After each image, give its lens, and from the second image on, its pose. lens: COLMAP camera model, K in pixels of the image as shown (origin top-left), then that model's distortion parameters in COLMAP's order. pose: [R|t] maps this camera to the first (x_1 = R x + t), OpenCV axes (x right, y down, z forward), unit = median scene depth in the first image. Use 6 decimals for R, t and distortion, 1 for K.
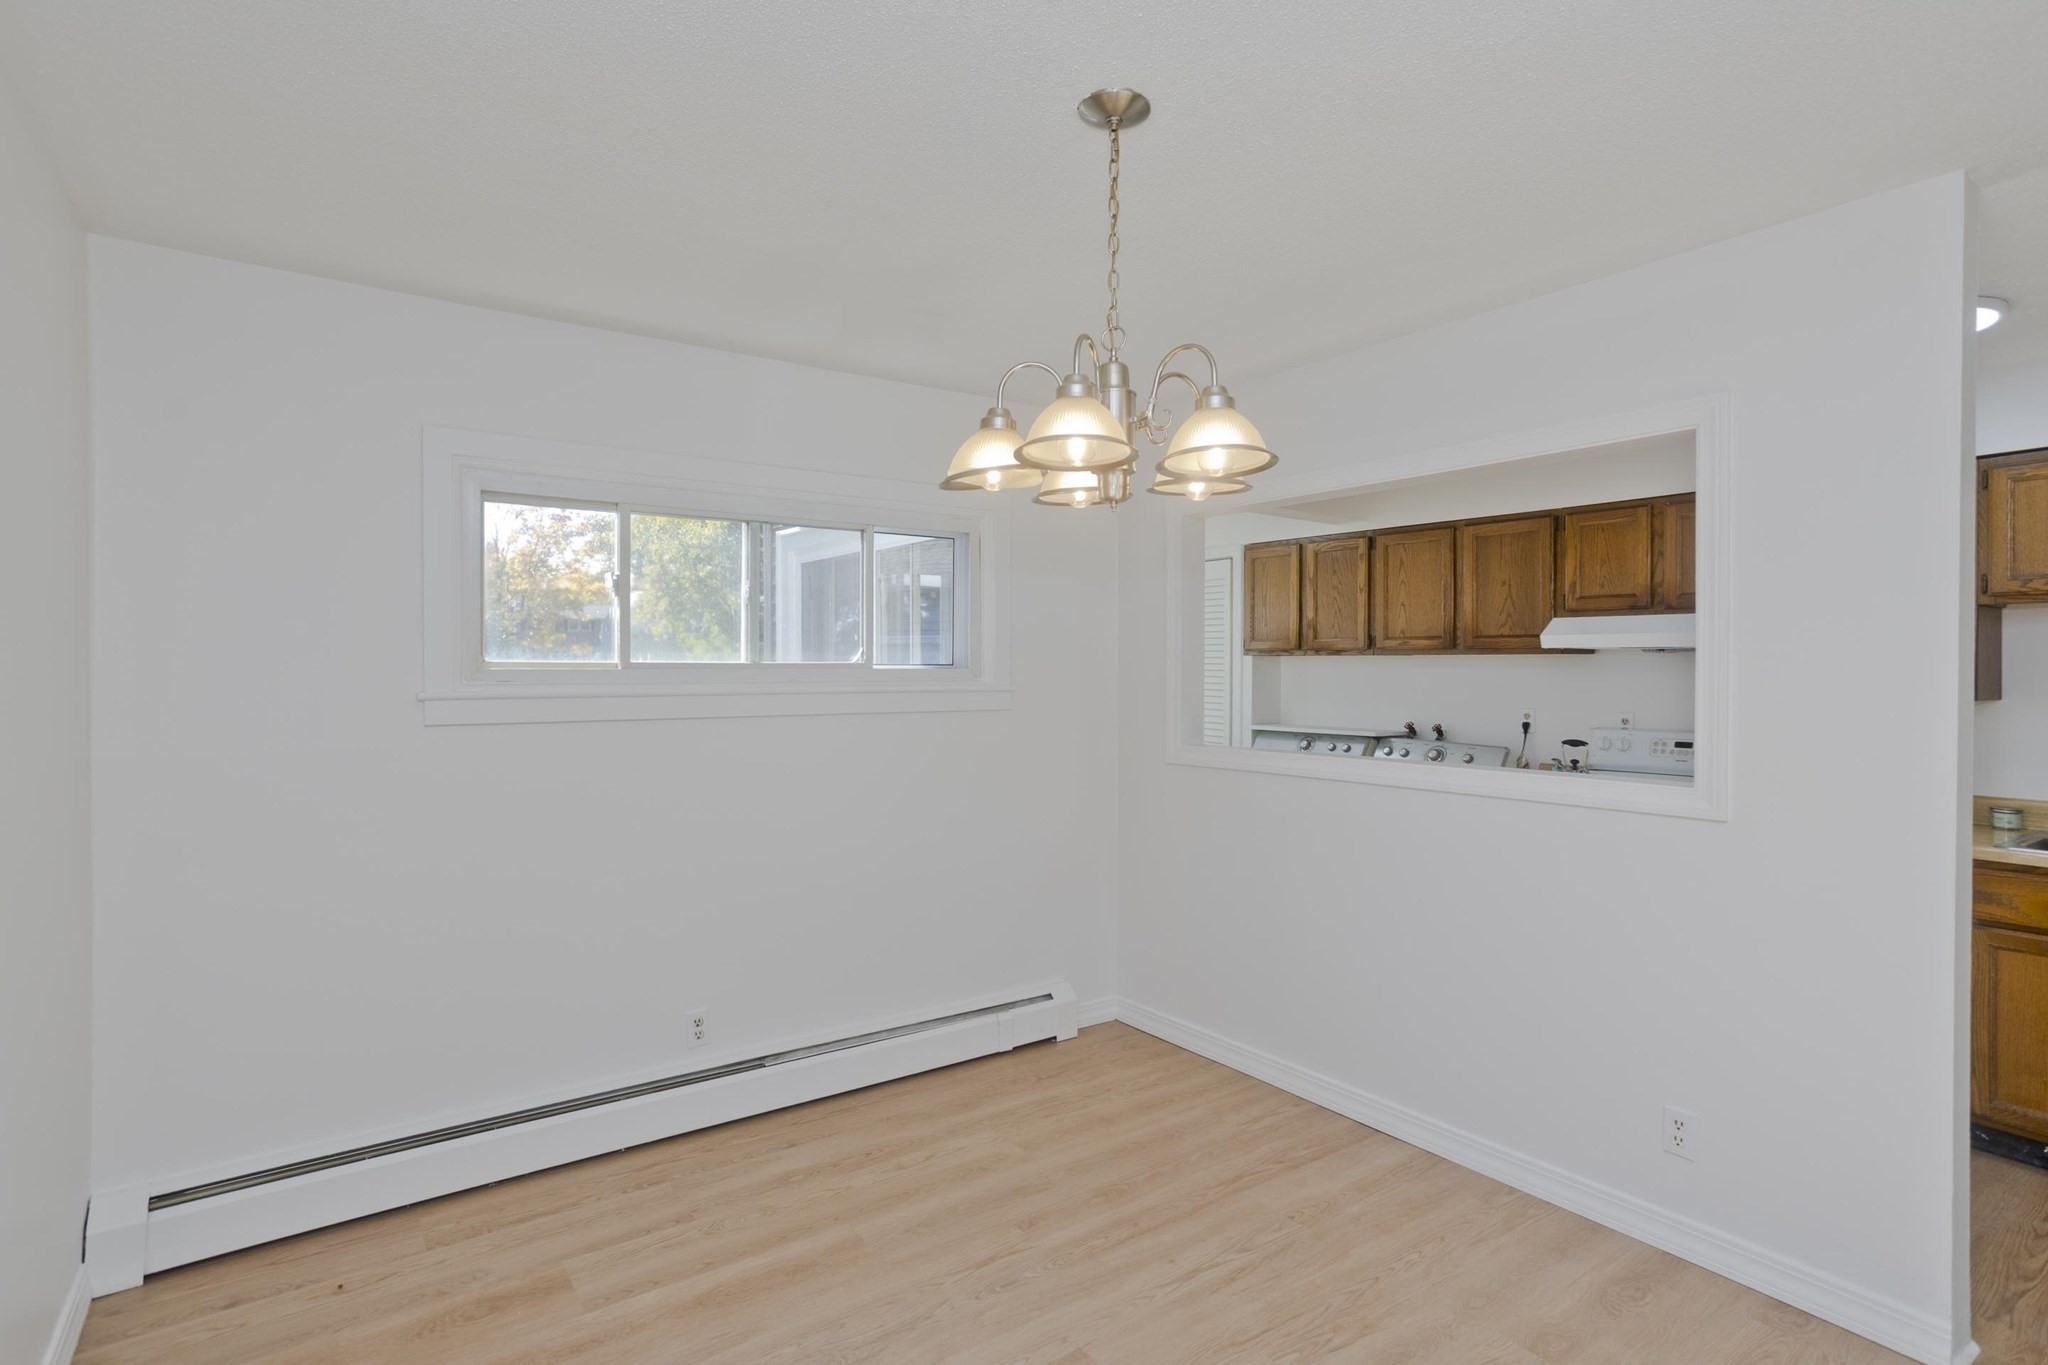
lens RADIAL K [[1021.0, 0, 1017.1], [0, 1021.0, 675.6], [0, 0, 1]] dist [-0.050786, 0.034275]
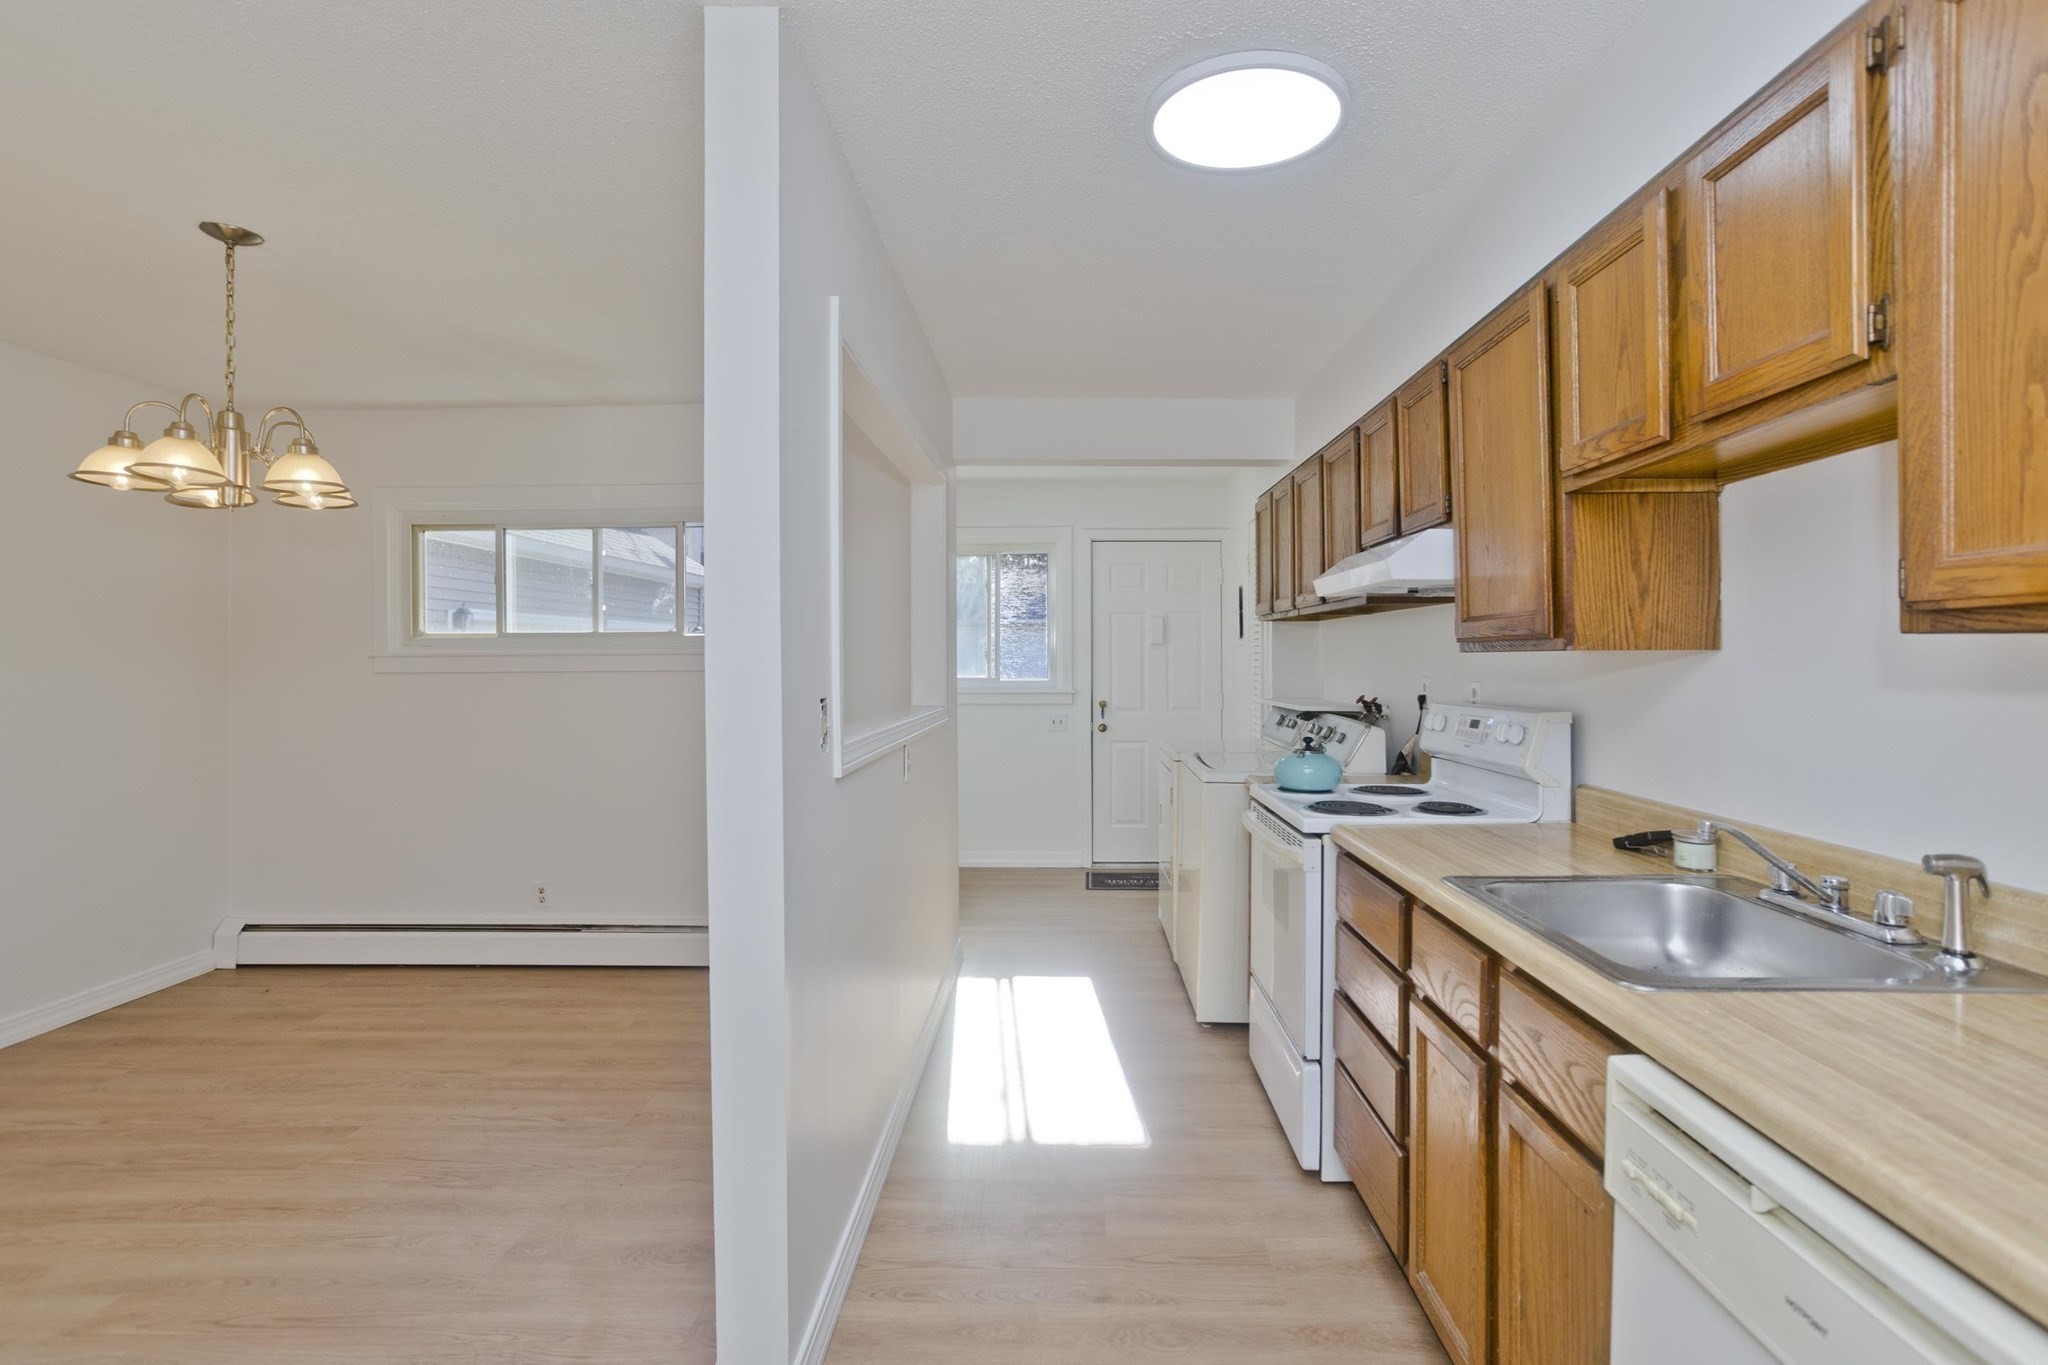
lens RADIAL K [[985.8, 0, 1032.9], [0, 985.8, 657.7], [0, 0, 1]] dist [-0.045058, 0.027559]
pose [[0.804956, -0.006424, -0.593300, 0.973595], [0.002466, 0.999969, -0.007481, 0.031292], [0.593329, 0.004559, 0.804947, 0.299962]]
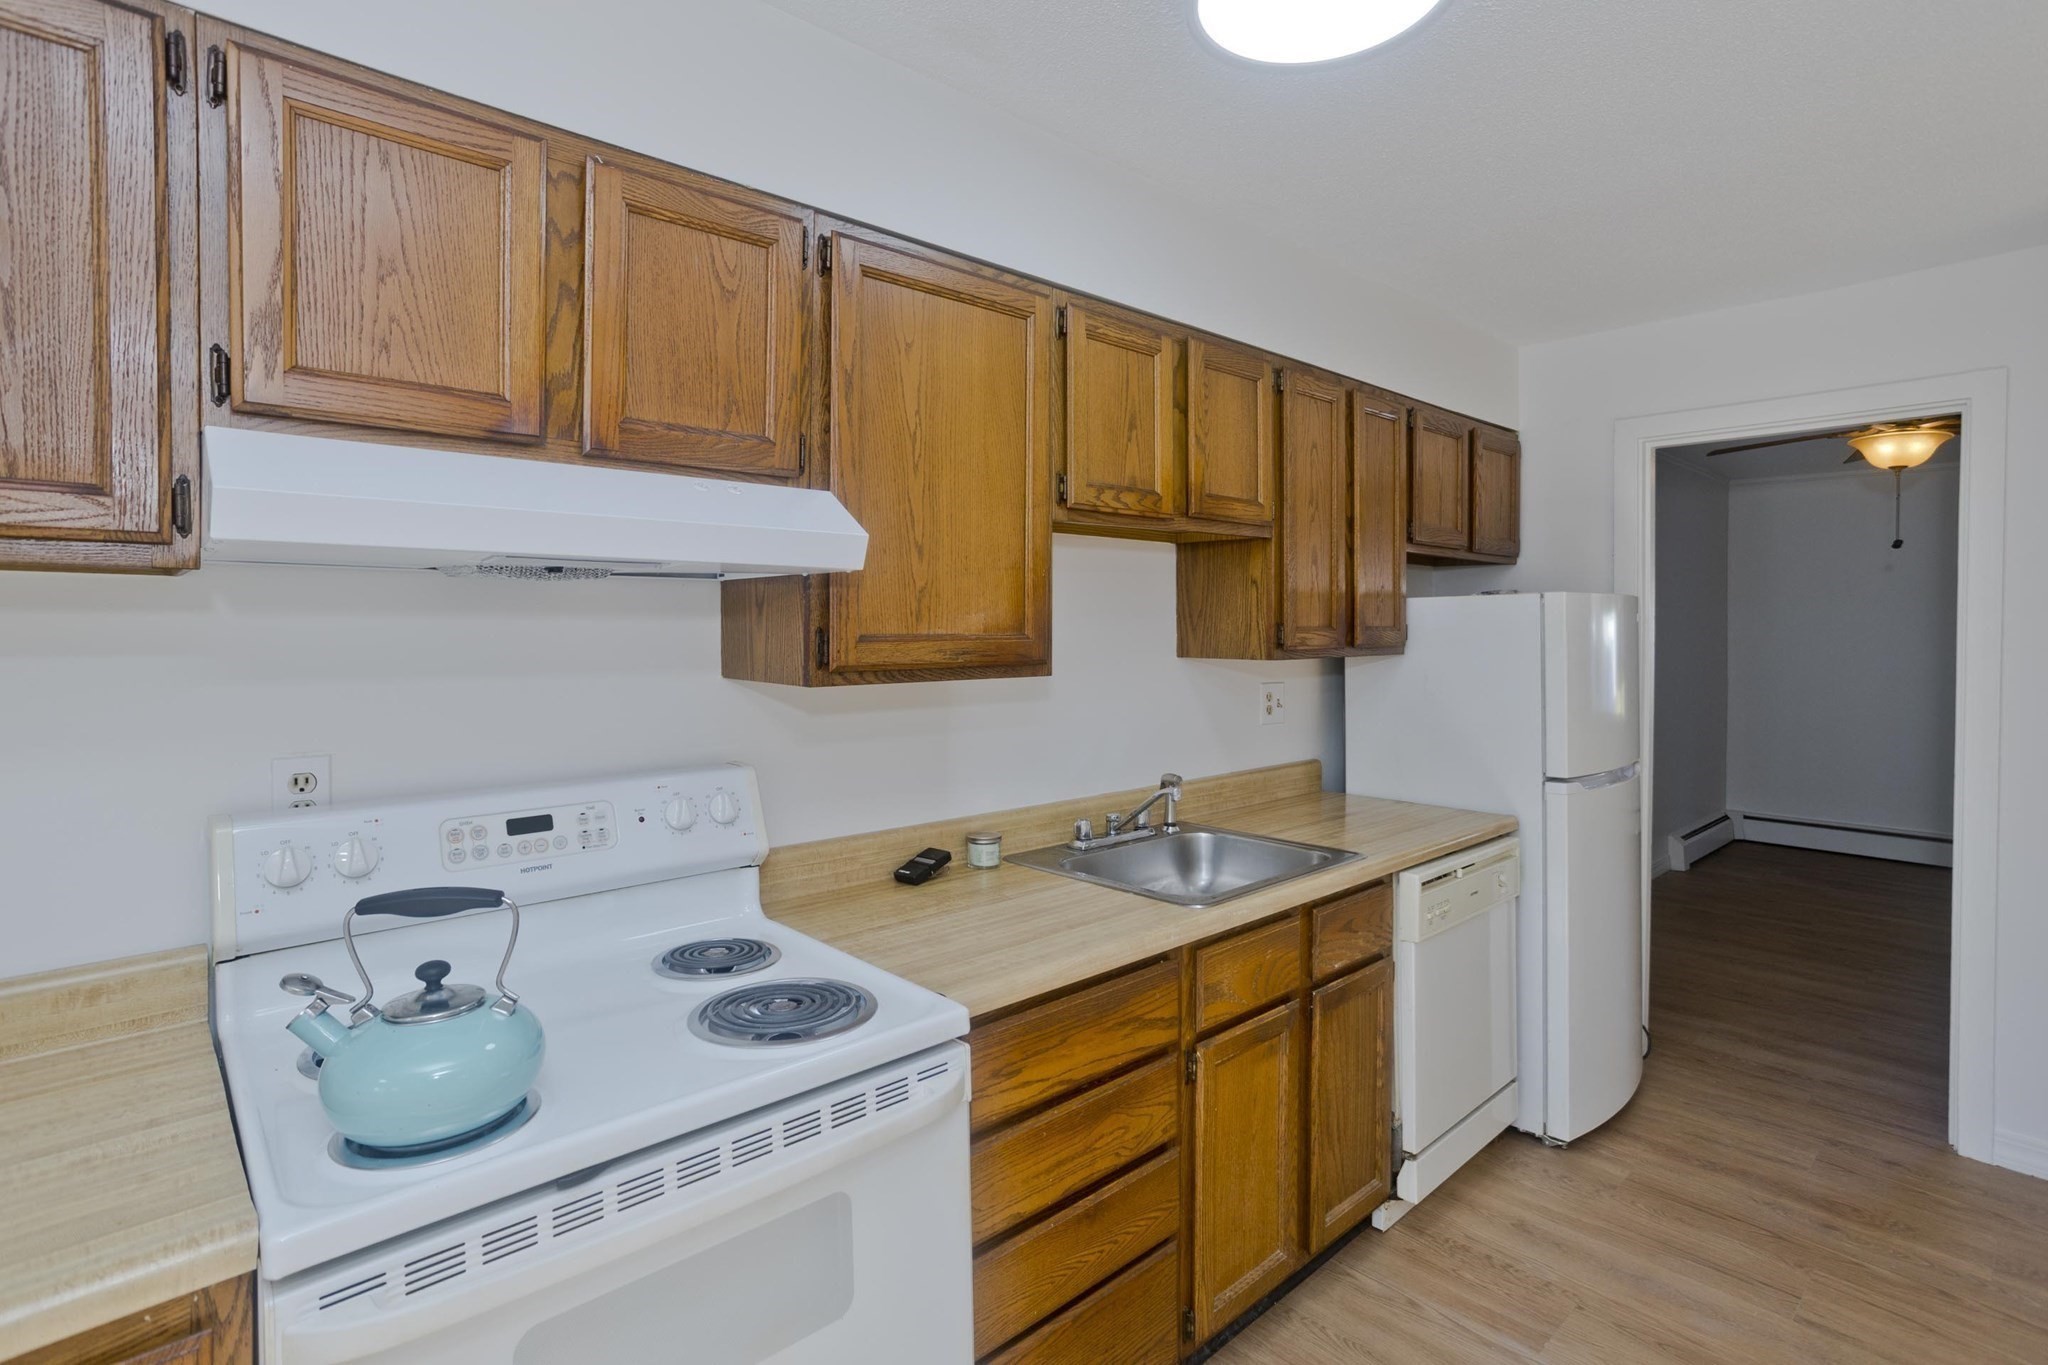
lens RADIAL K [[1008.3, 0, 1017.7], [0, 1008.3, 636.6], [0, 0, 1]] dist [-0.050951, 0.030985]
pose [[-0.133139, -0.015158, 0.990981, 0.315578], [0.005477, 0.999857, 0.016030, -0.008385], [-0.991082, 0.007562, -0.133037, 1.025784]]
